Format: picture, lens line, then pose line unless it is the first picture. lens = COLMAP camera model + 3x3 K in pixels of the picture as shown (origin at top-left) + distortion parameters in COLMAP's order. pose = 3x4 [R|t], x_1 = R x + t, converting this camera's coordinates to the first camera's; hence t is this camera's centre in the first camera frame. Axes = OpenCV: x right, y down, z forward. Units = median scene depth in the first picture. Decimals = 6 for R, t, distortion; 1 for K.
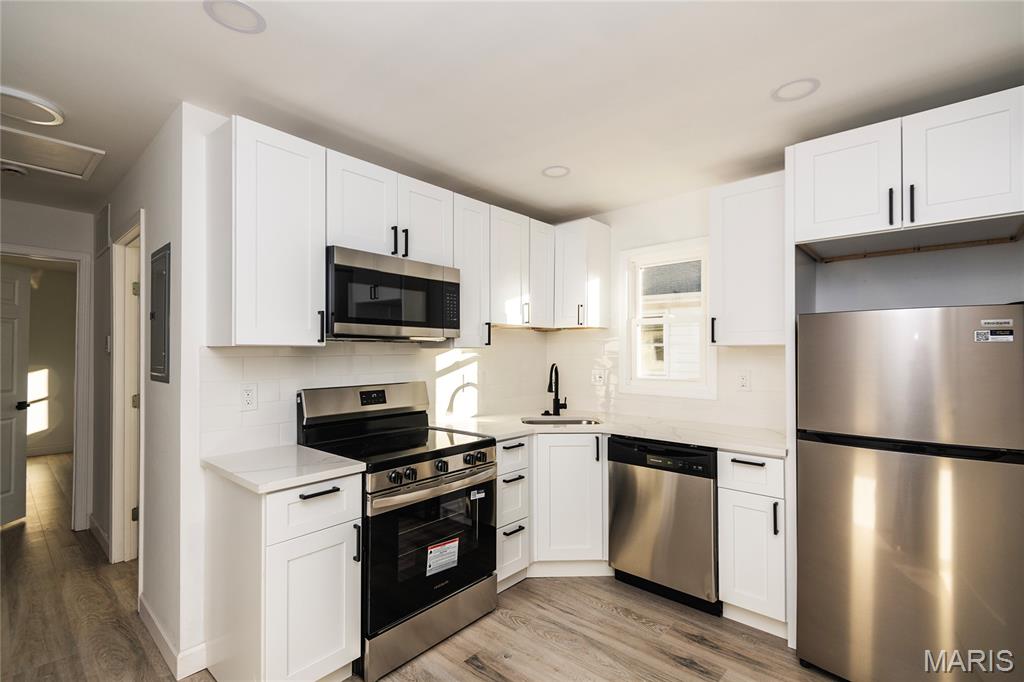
lens RADIAL K [[475.4, 0, 524.2], [0, 475.4, 349.4], [0, 0, 1]] dist [0.026456, -0.012804]
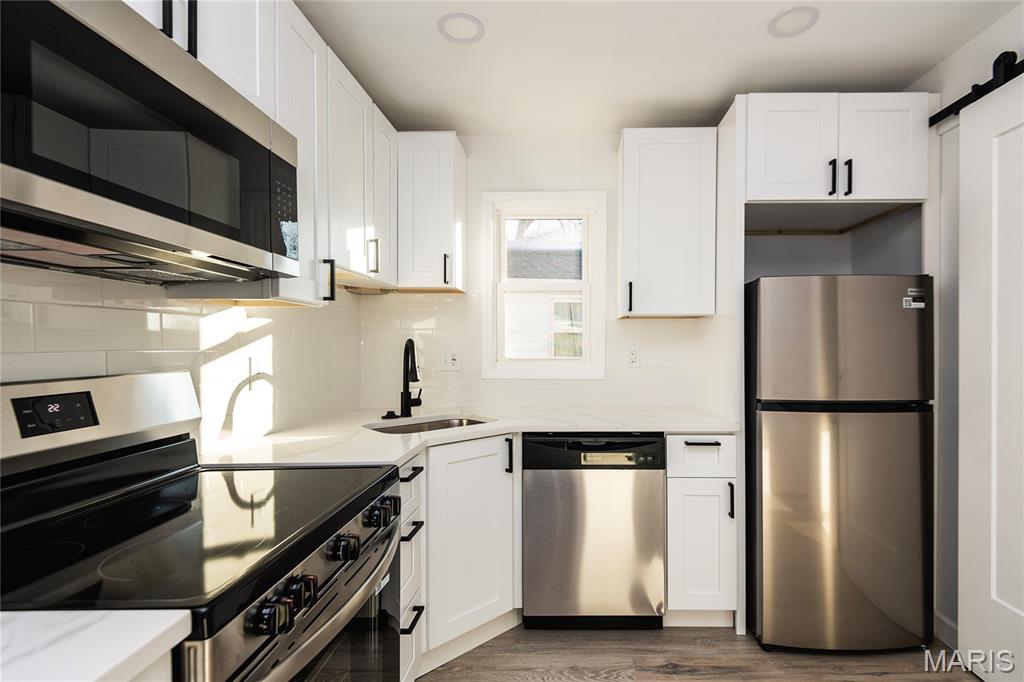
lens RADIAL K [[475.4, 0, 569.3], [0, 475.4, 351.7], [0, 0, 1]] dist [0.026456, -0.012804]
pose [[0.753892, -0.011021, 0.656906, -0.259251], [0.000020, 0.999860, 0.016751, 0.045810], [-0.656999, -0.012615, 0.753786, 0.444051]]
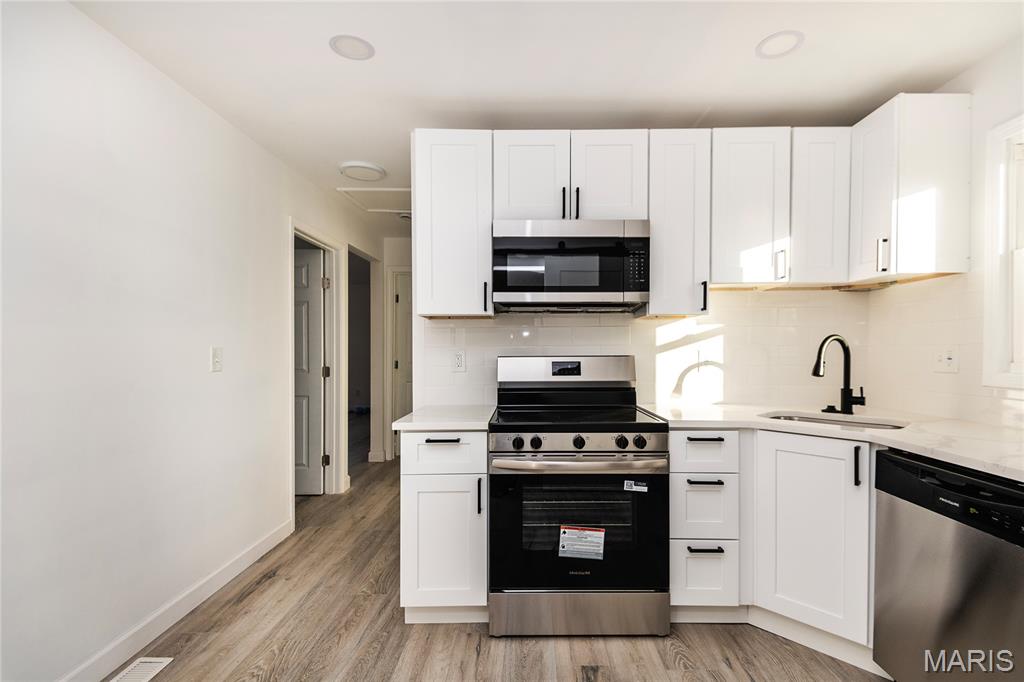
lens RADIAL K [[475.4, 0, 520.3], [0, 475.4, 354.7], [0, 0, 1]] dist [0.026456, -0.012804]
pose [[0.642016, 0.007512, -0.766654, 0.374183], [0.007124, 0.999850, 0.015763, 0.055020], [0.766658, -0.015582, 0.641867, 0.289214]]
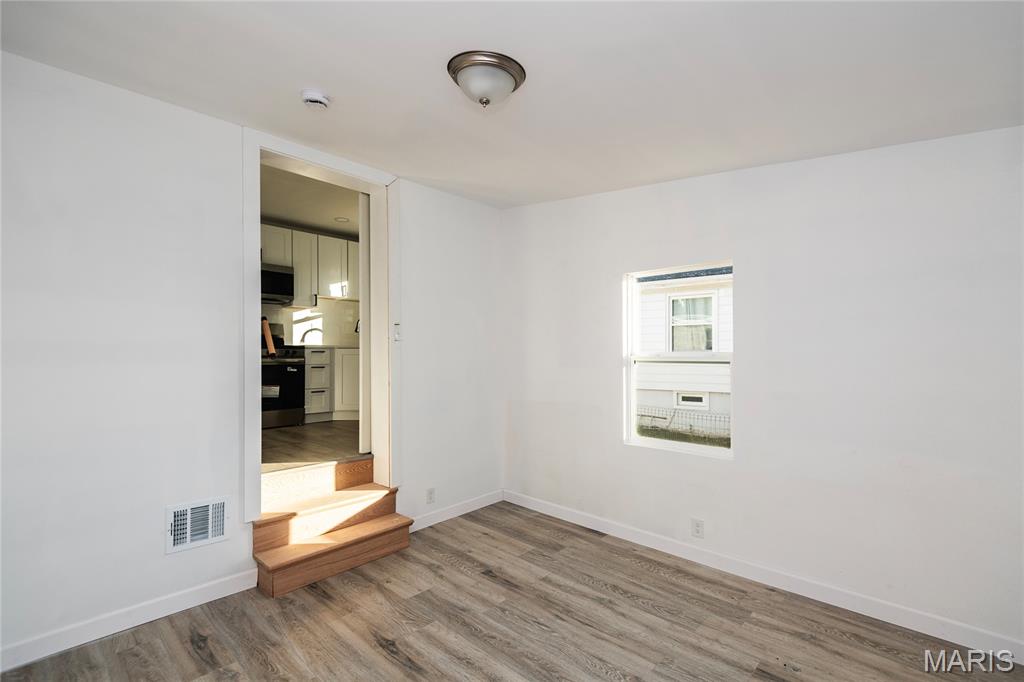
lens RADIAL K [[475.4, 0, 518.1], [0, 475.4, 348.4], [0, 0, 1]] dist [0.026456, -0.012804]
pose [[0.998984, -0.006659, -0.044575, 0.956139], [0.005904, 0.999837, -0.017046, 0.231607], [0.044681, 0.016766, 0.998861, -1.063393]]
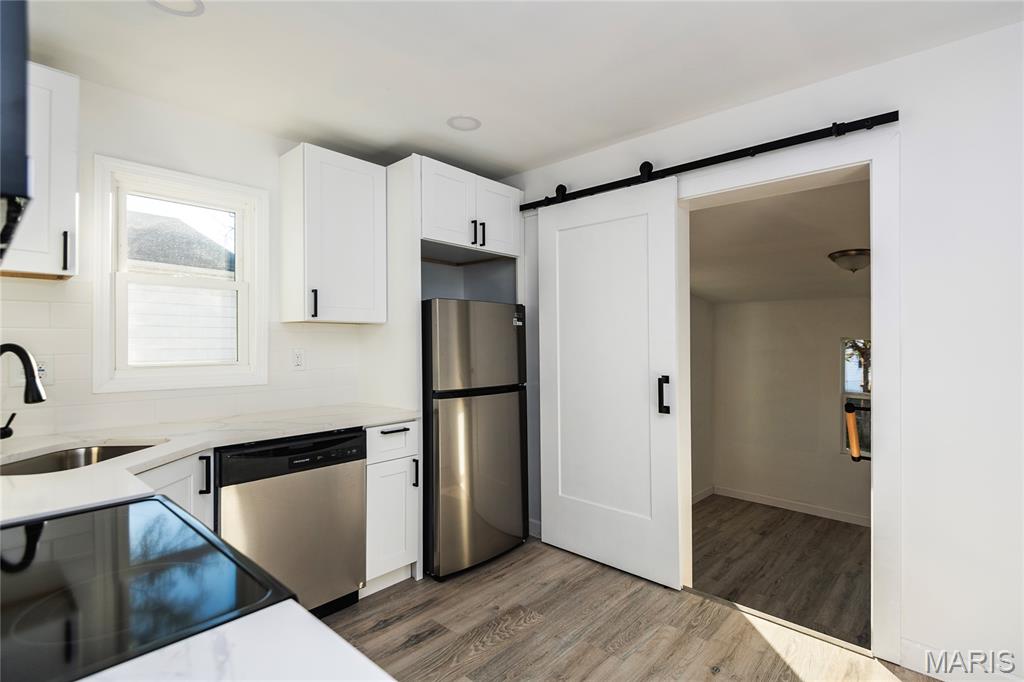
lens RADIAL K [[475.4, 0, 522.5], [0, 475.4, 336.9], [0, 0, 1]] dist [0.026456, -0.012804]
pose [[0.025005, 0.011120, 0.999625, -0.521843], [-0.005567, 0.999924, -0.010984, 0.031864], [-0.999672, -0.005290, 0.025065, 0.611873]]
